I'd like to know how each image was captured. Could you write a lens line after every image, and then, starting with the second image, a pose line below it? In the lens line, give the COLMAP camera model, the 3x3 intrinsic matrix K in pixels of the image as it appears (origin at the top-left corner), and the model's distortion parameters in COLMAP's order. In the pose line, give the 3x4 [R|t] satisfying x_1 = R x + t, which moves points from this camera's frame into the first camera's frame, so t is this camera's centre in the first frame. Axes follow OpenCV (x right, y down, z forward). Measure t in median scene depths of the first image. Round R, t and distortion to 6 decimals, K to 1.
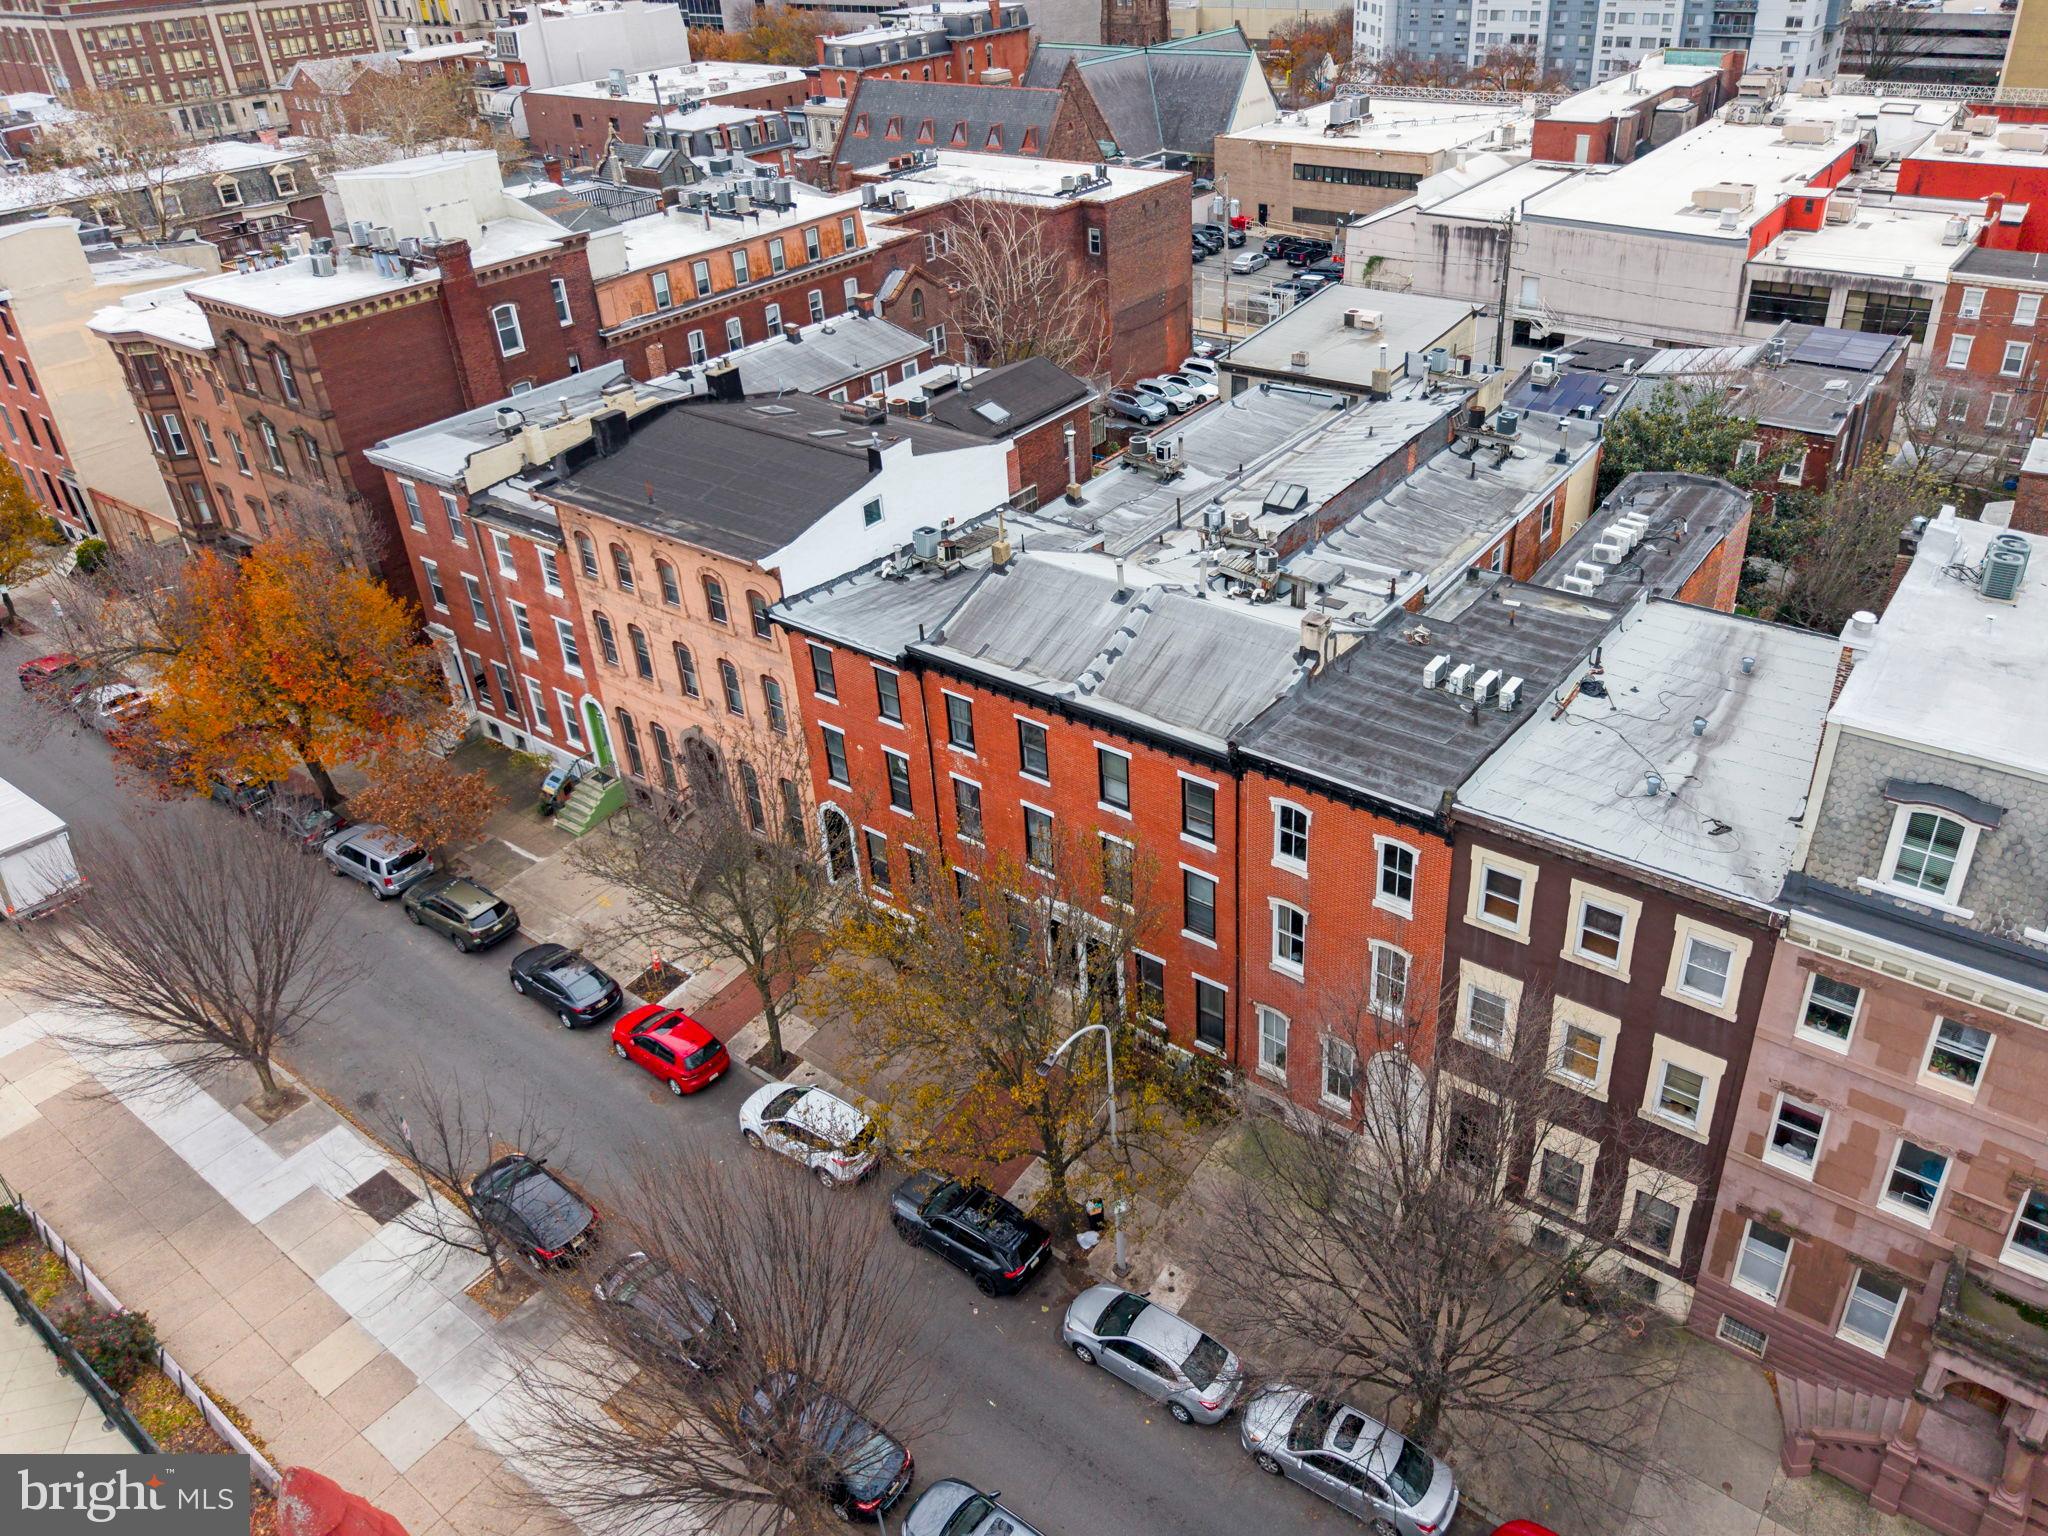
lens RADIAL K [[1454.3, 0, 1076.4], [0, 1454.3, 760.0], [0, 0, 1]] dist [0.052103, -0.055475]
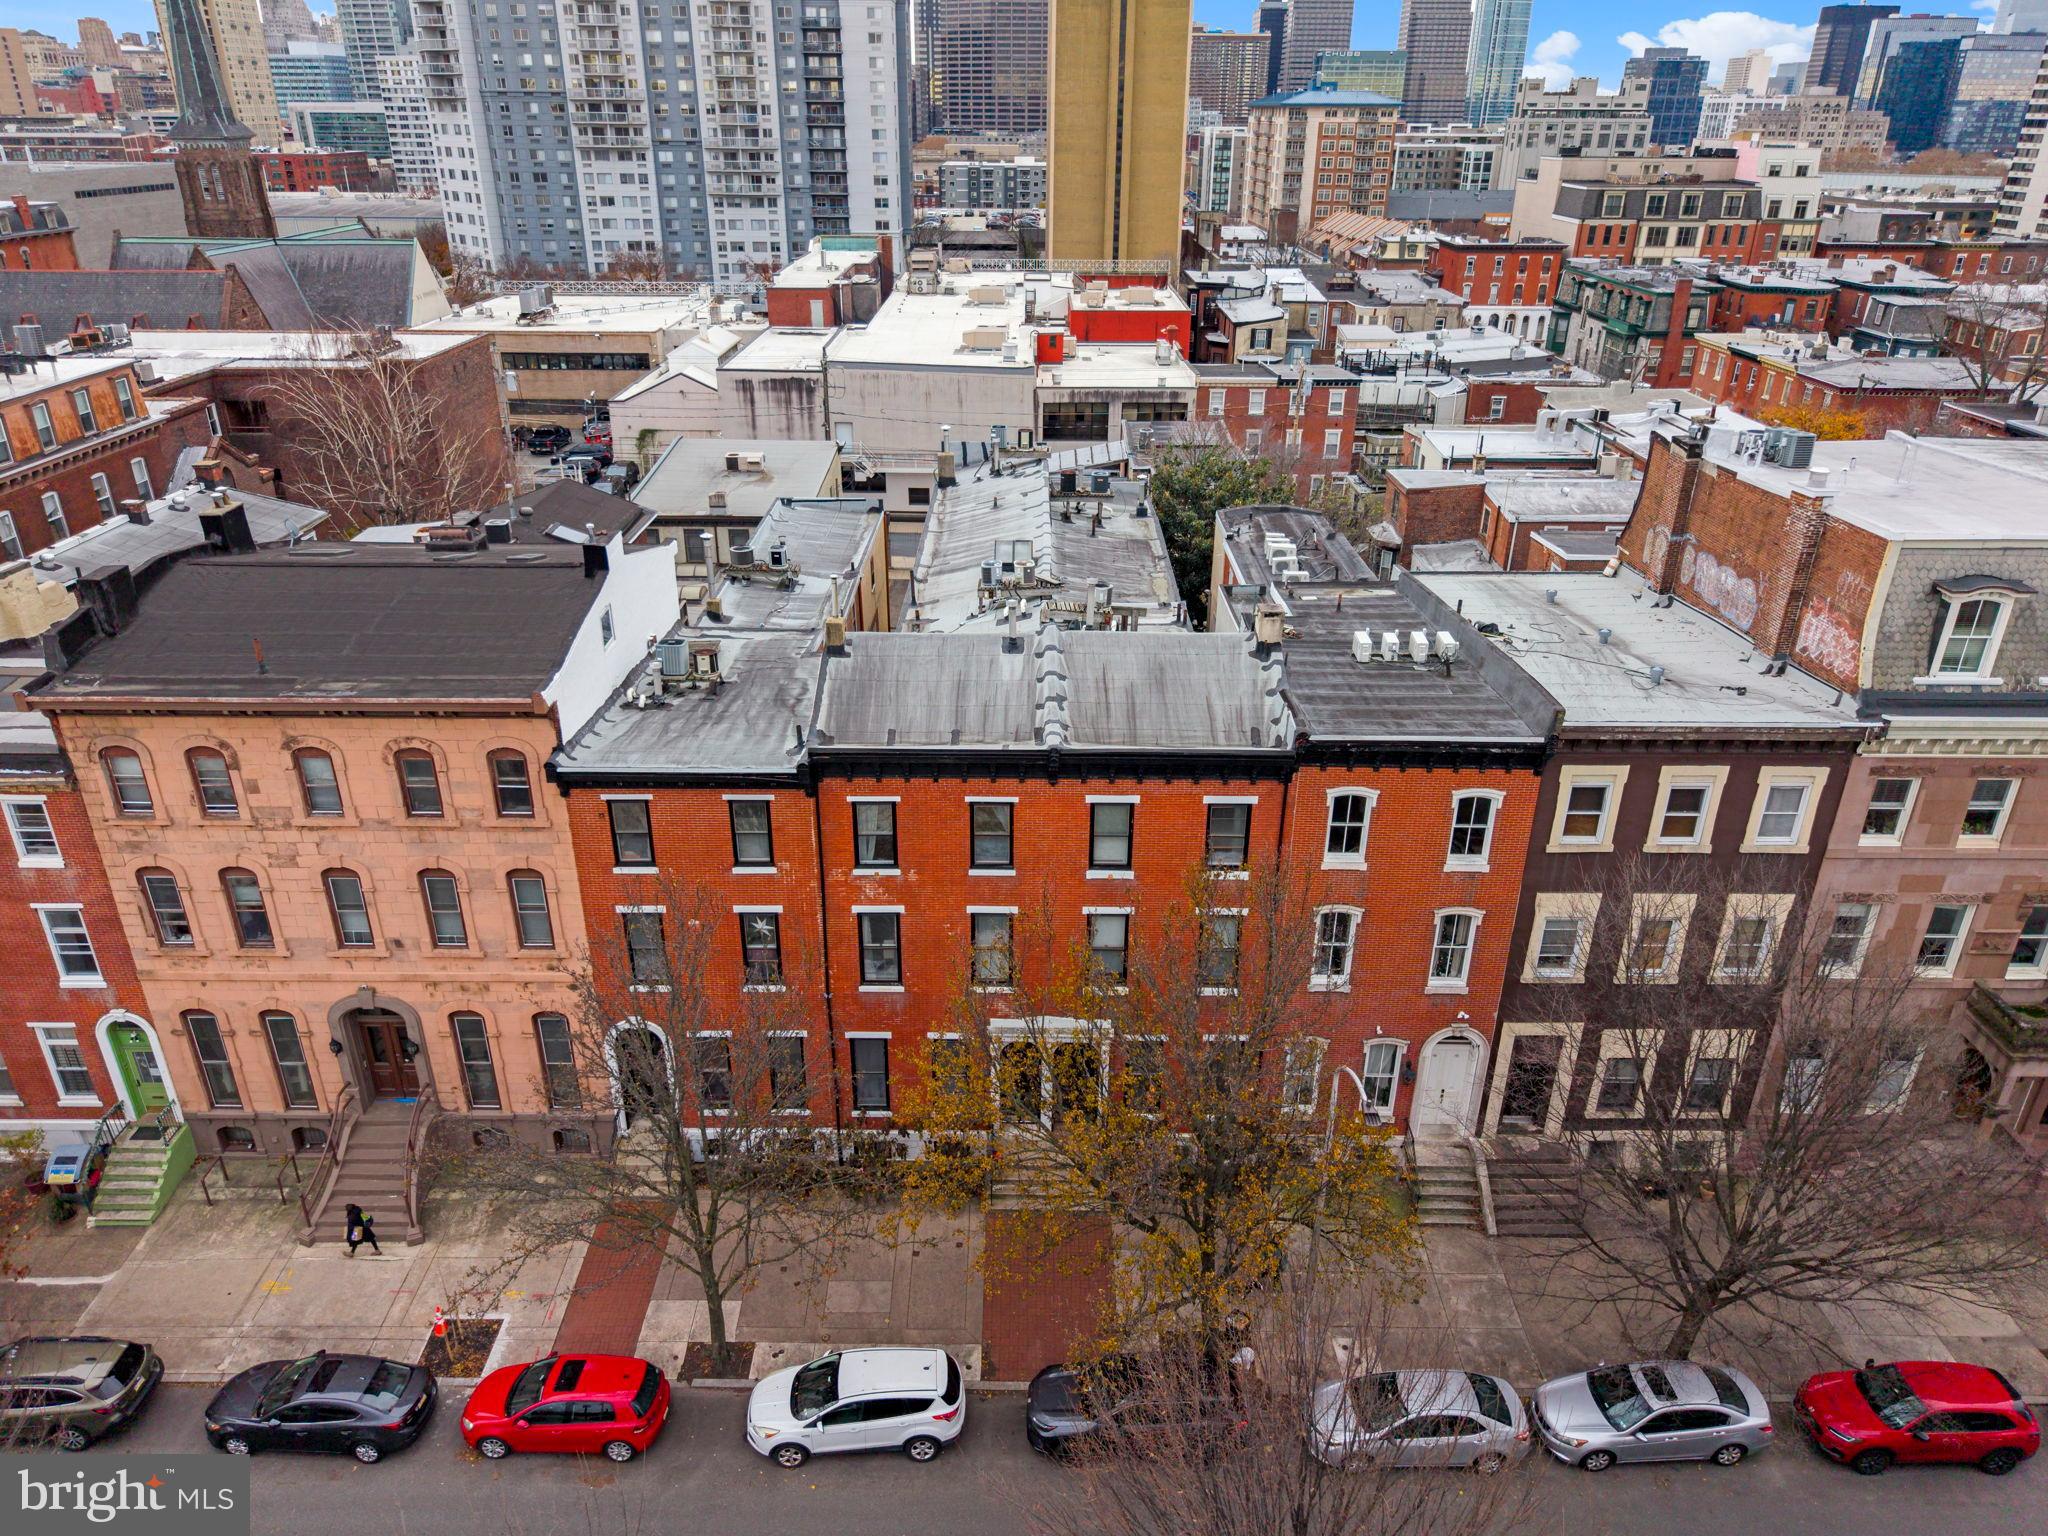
lens RADIAL K [[1402.1, 0, 942.8], [0, 1402.1, 910.4], [0, 0, 1]] dist [0.011240, -0.001132]
pose [[0.799454, -0.247355, 0.547438, -0.410052], [0.287772, 0.957618, 0.012442, 0.012983], [-0.527314, 0.147591, 0.836754, 0.291253]]
